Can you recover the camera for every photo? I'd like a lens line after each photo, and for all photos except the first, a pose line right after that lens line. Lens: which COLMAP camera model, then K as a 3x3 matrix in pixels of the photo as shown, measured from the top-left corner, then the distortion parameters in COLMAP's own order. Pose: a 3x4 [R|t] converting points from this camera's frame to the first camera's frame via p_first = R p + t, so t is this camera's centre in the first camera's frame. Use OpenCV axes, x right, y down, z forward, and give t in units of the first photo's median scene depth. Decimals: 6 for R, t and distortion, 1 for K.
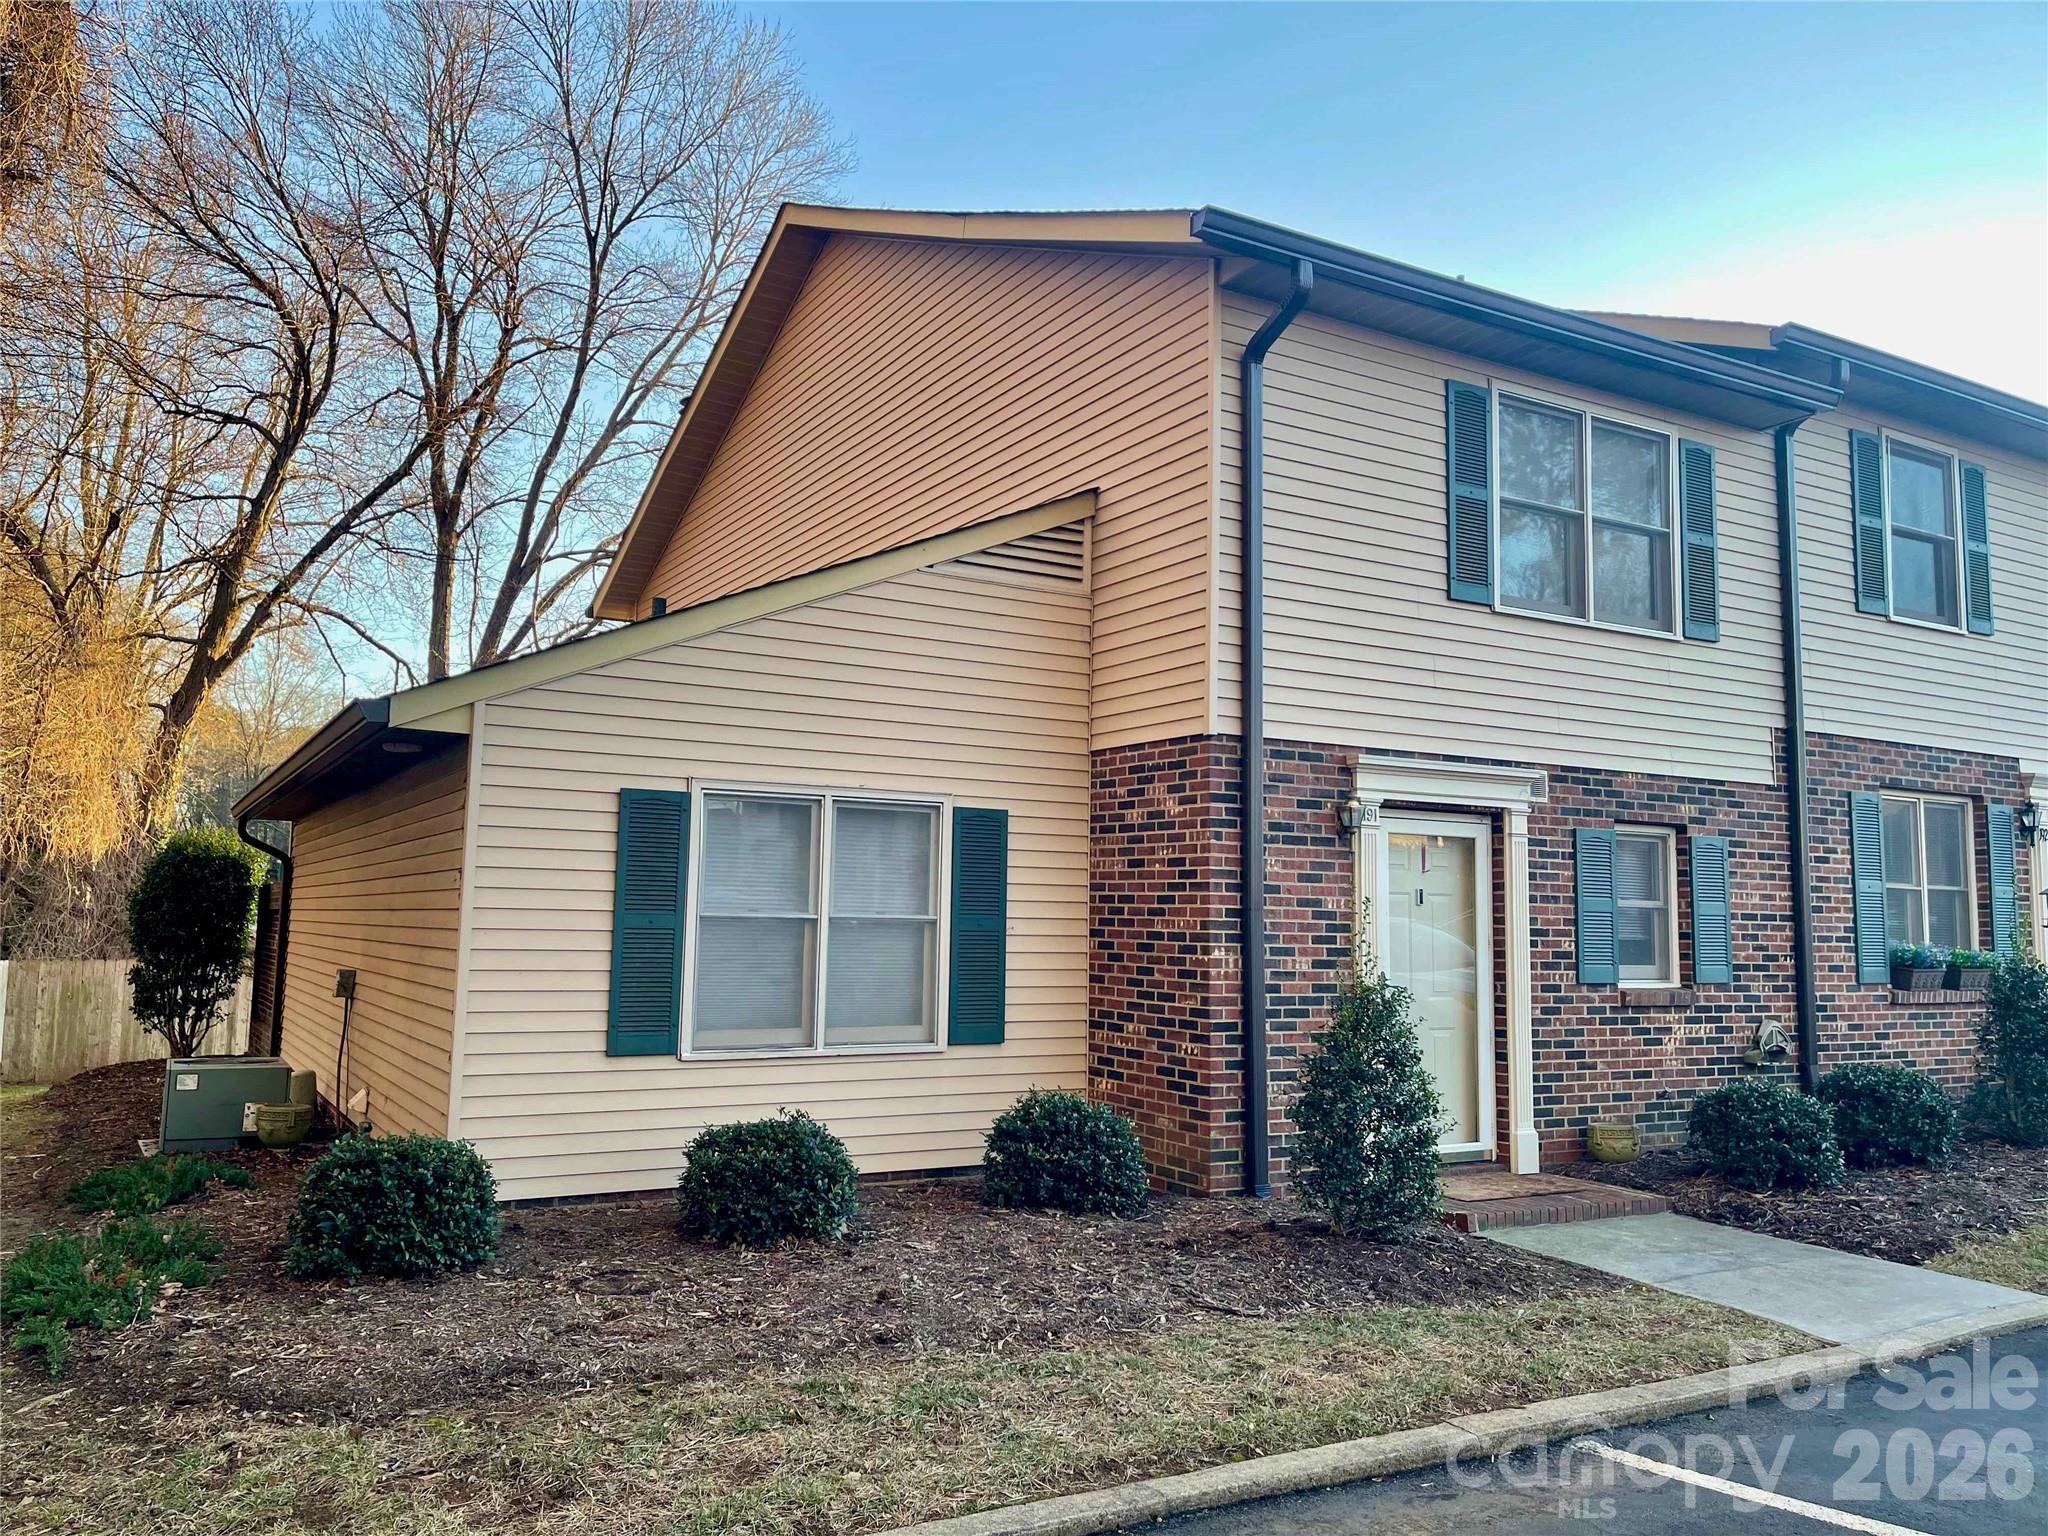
lens RADIAL K [[1538.8, 0, 915.0], [0, 1538.8, 730.1], [0, 0, 1]] dist [0.070997, -0.088953]
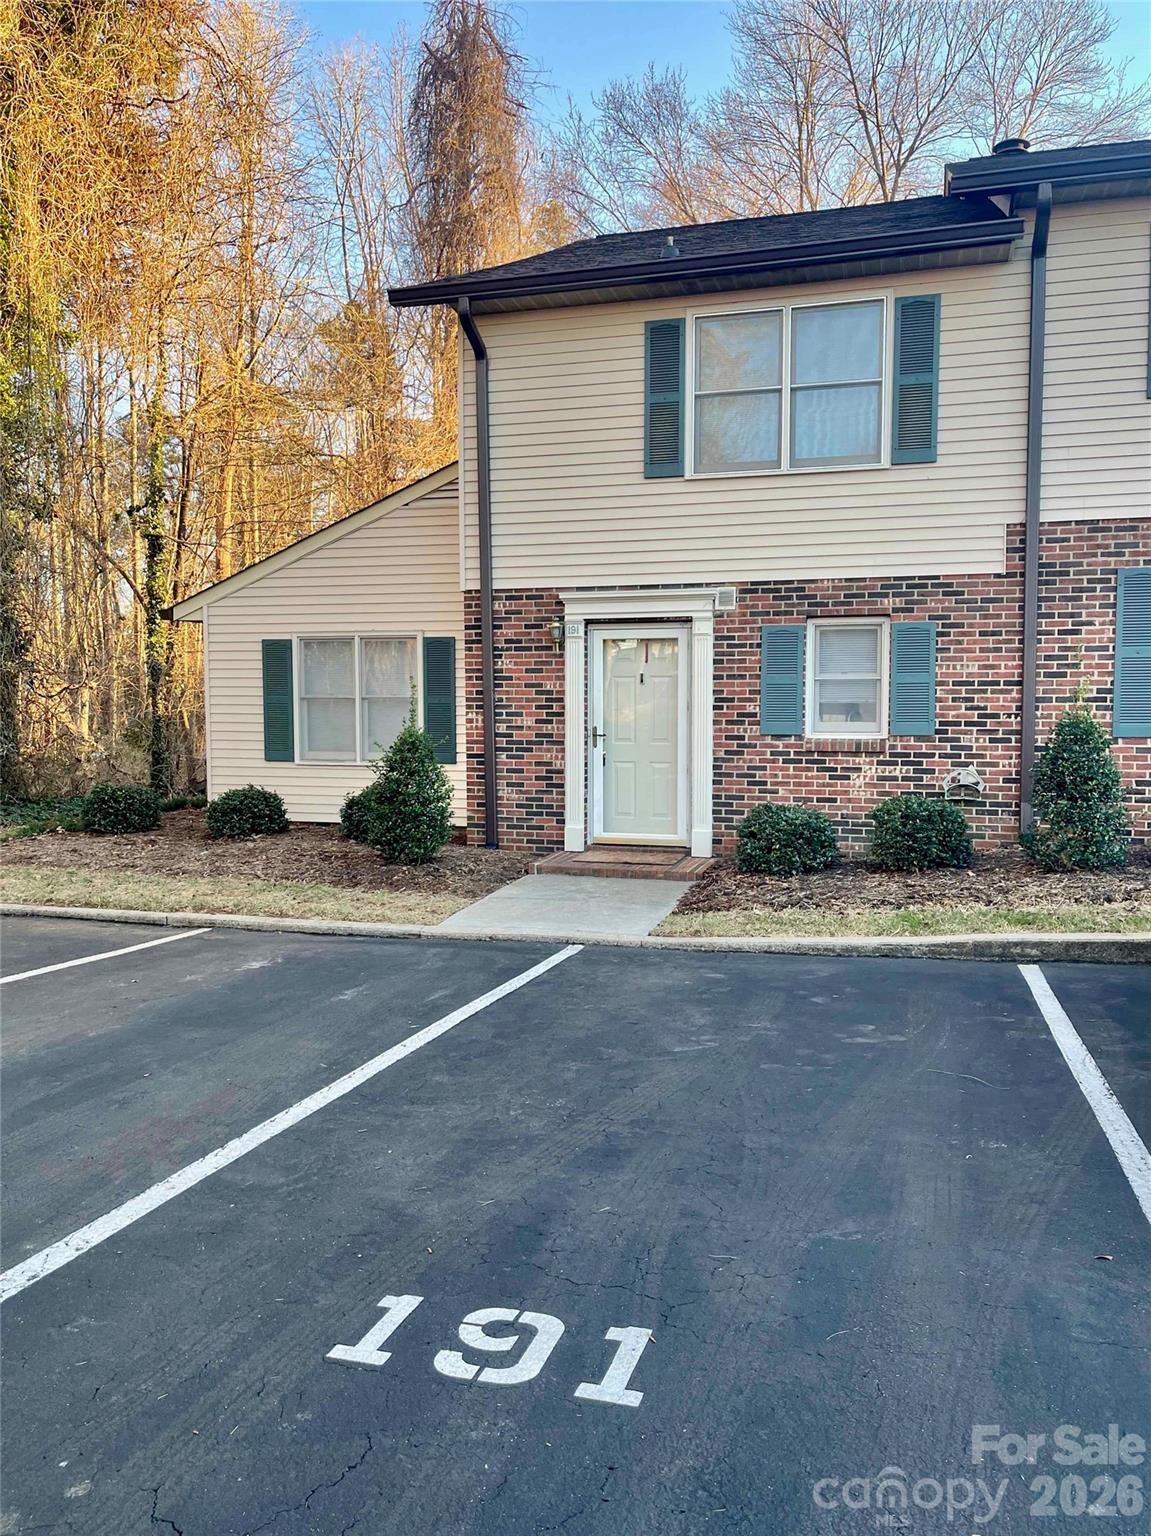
lens RADIAL K [[1154.1, 0, 585.6], [0, 1154.1, 732.3], [0, 0, 1]] dist [0.070997, -0.088953]
pose [[0.694110, 0.013237, -0.719748, 1.158520], [0.107087, 0.986808, 0.121421, 0.015510], [0.711860, -0.161355, 0.683535, 0.169777]]
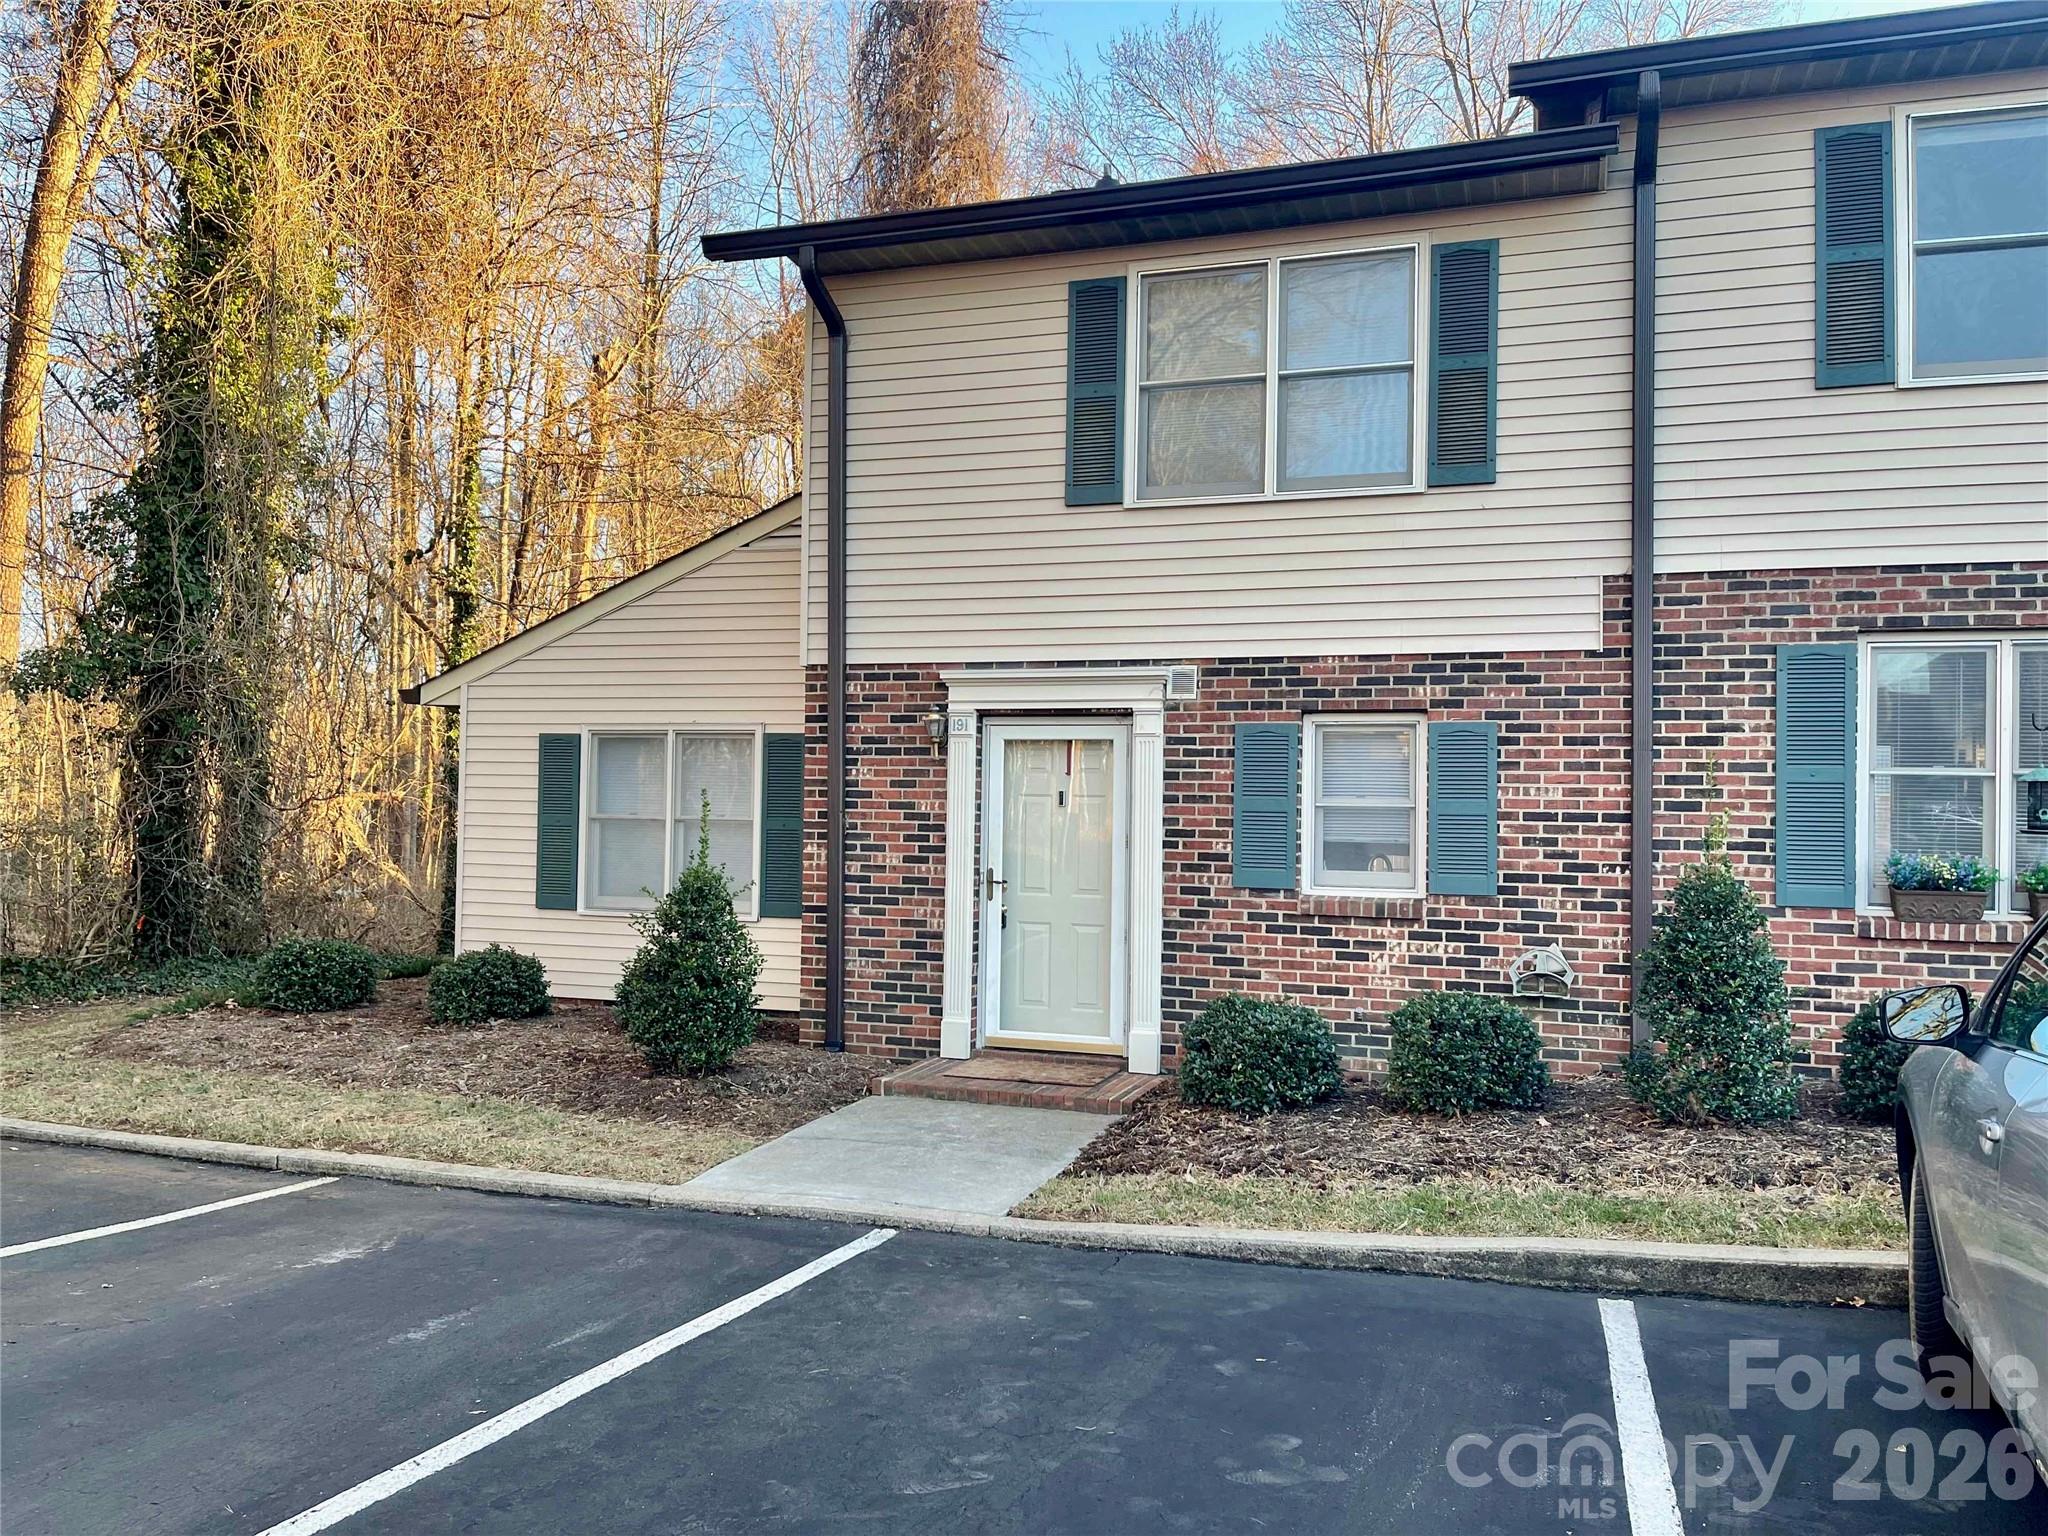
lens RADIAL K [[1538.8, 0, 1013.8], [0, 1538.8, 729.9], [0, 0, 1]] dist [0.070997, -0.088953]
pose [[0.658479, -0.040422, -0.751513, 1.122181], [0.092046, 0.995386, 0.027112, 0.032248], [0.746949, -0.087026, 0.659161, 0.312129]]
